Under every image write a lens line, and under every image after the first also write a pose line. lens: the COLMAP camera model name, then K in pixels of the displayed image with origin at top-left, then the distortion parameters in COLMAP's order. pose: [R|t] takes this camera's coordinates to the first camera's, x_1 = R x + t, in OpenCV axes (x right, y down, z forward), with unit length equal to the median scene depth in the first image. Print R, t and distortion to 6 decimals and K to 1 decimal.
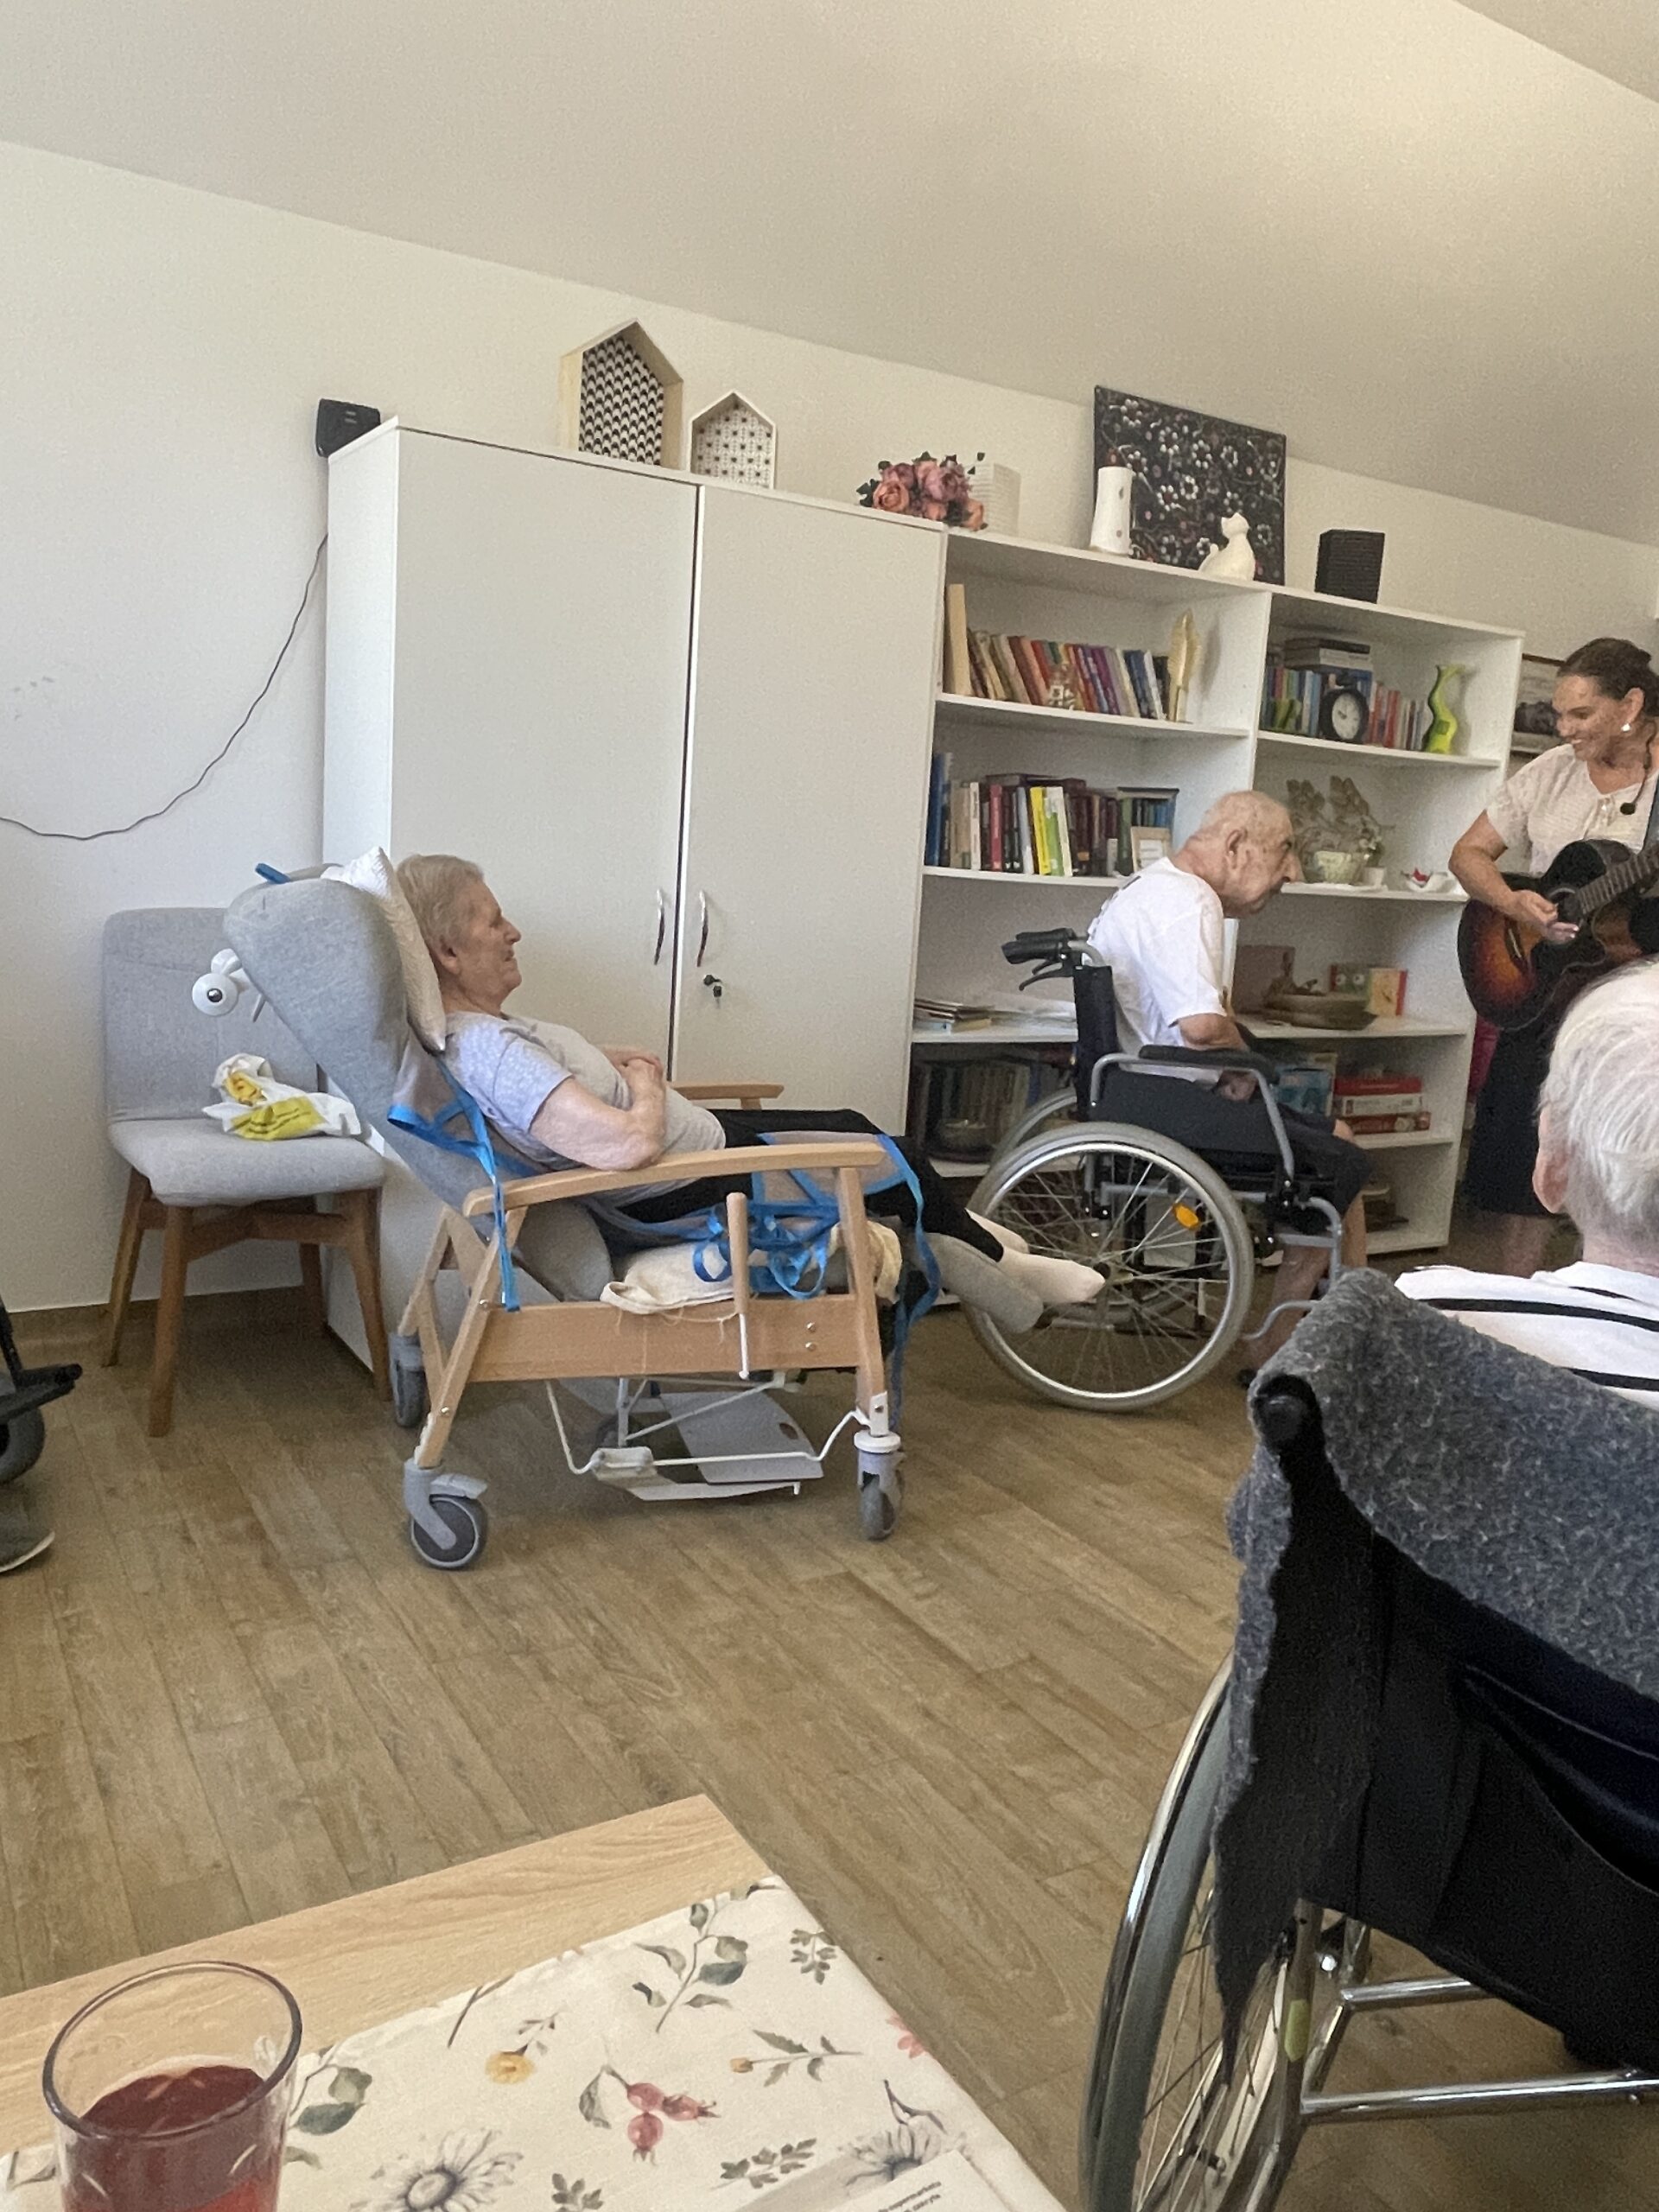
lens RADIAL K [[1619.3, 0, 830.6], [0, 1619.3, 1090.9], [0, 0, 1]] dist [0.002759, 0.001120]
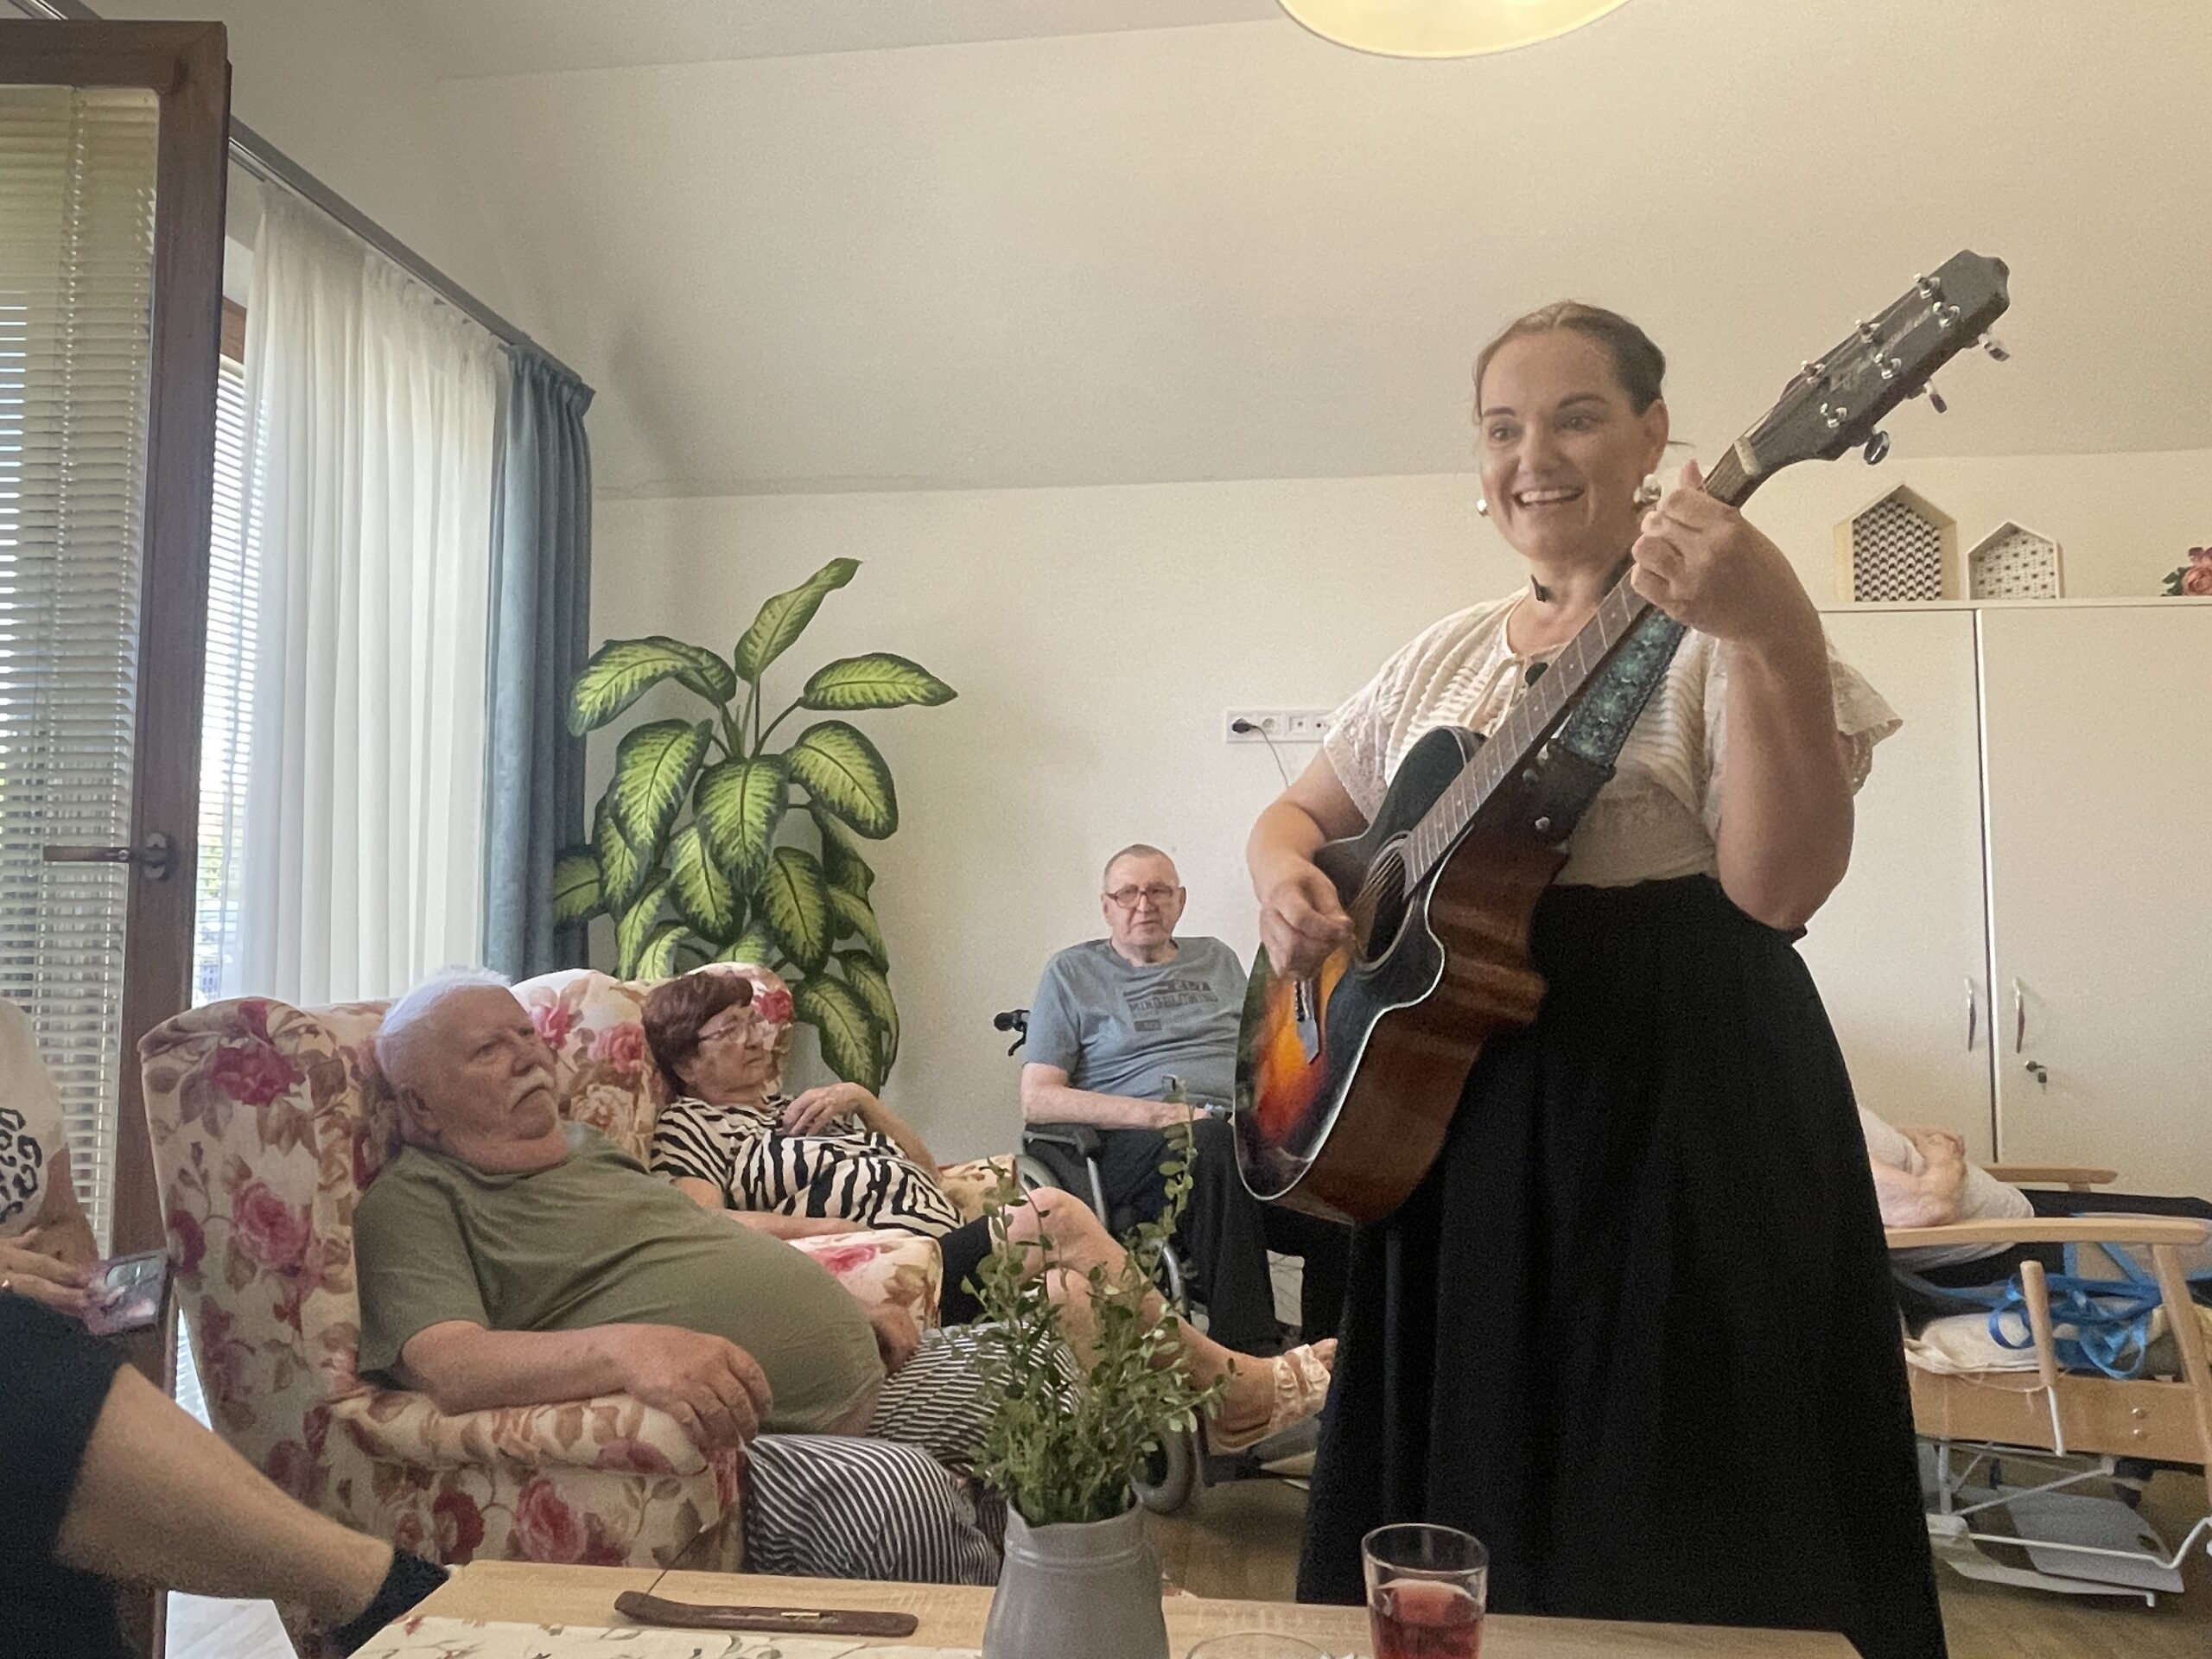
lens RADIAL K [[1602.1, 0, 1108.9], [0, 1602.1, 799.4], [0, 0, 1]] dist [0.011536, -0.000568]
pose [[0.791590, -0.106630, -0.601677, 0.092126], [-0.047313, 0.971005, -0.234330, 0.032876], [0.609218, 0.213961, 0.763593, -0.155844]]
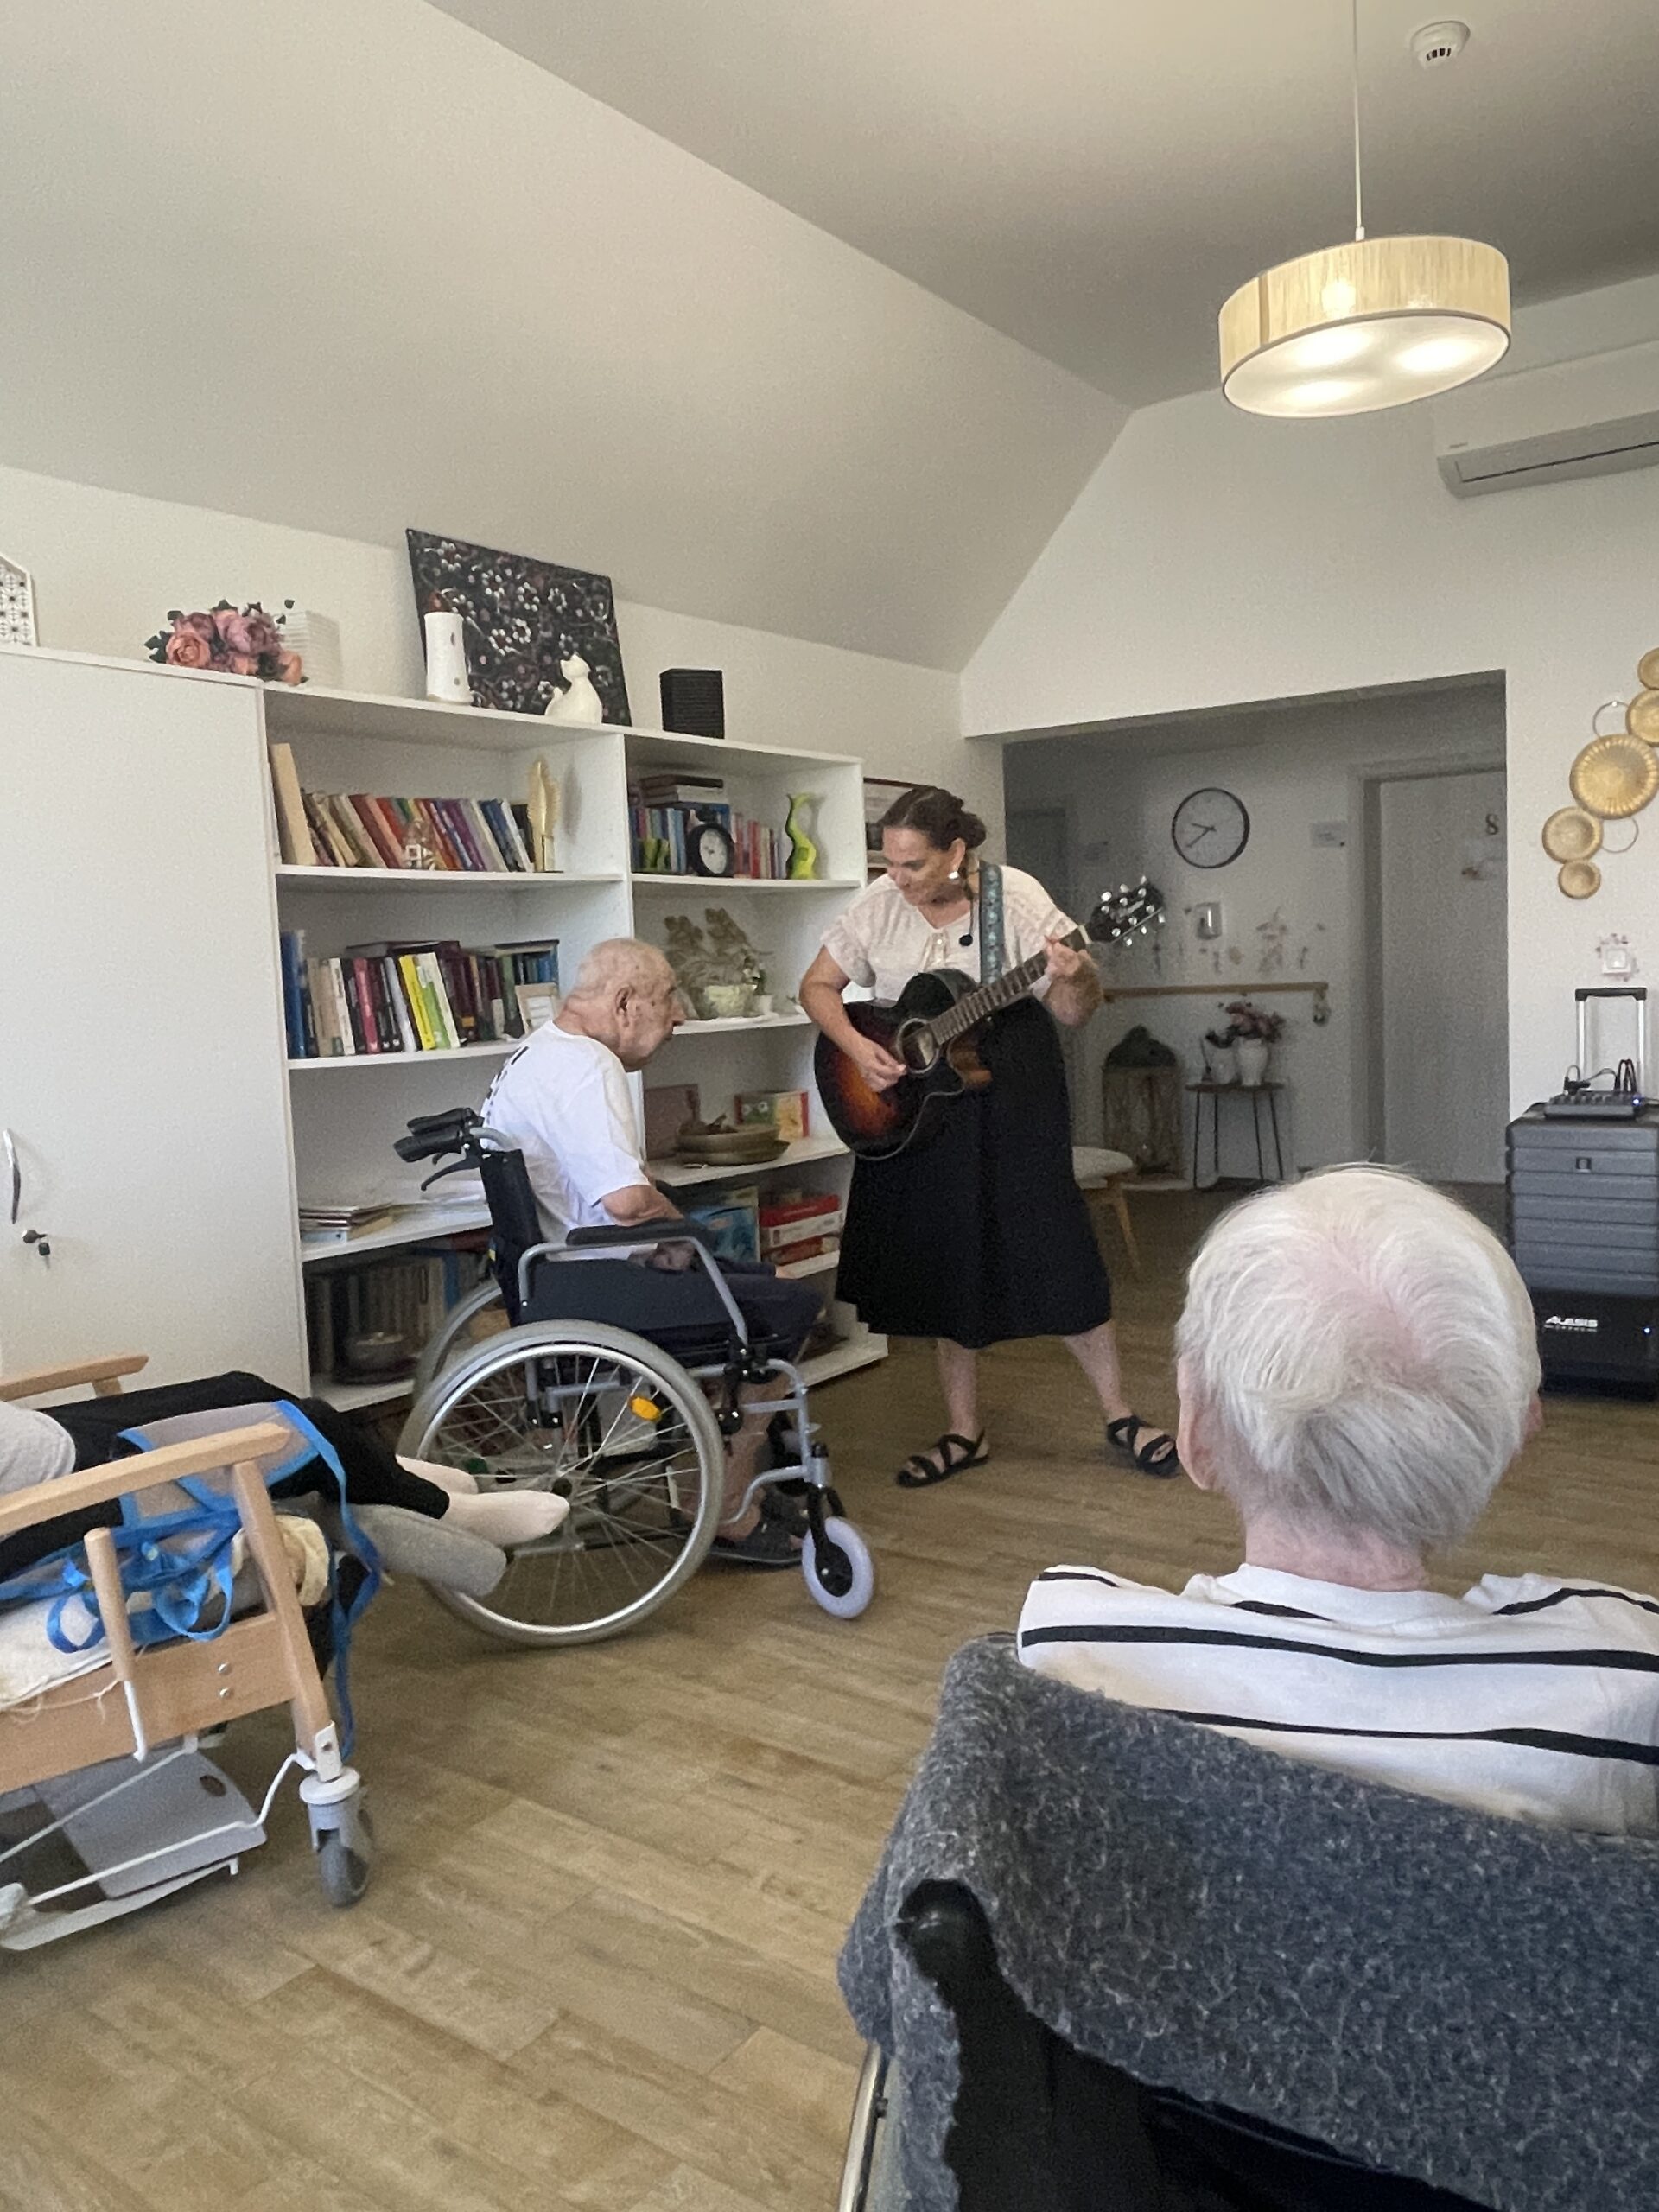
lens RADIAL K [[1629.6, 0, 871.8], [0, 1629.6, 1093.1], [0, 0, 1]] dist [-0.000051, -0.012637]
pose [[0.914510, -0.130498, 0.382937, 0.007548], [0.159622, 0.986145, -0.045141, -0.035564], [-0.371741, 0.102407, 0.922671, 0.083329]]
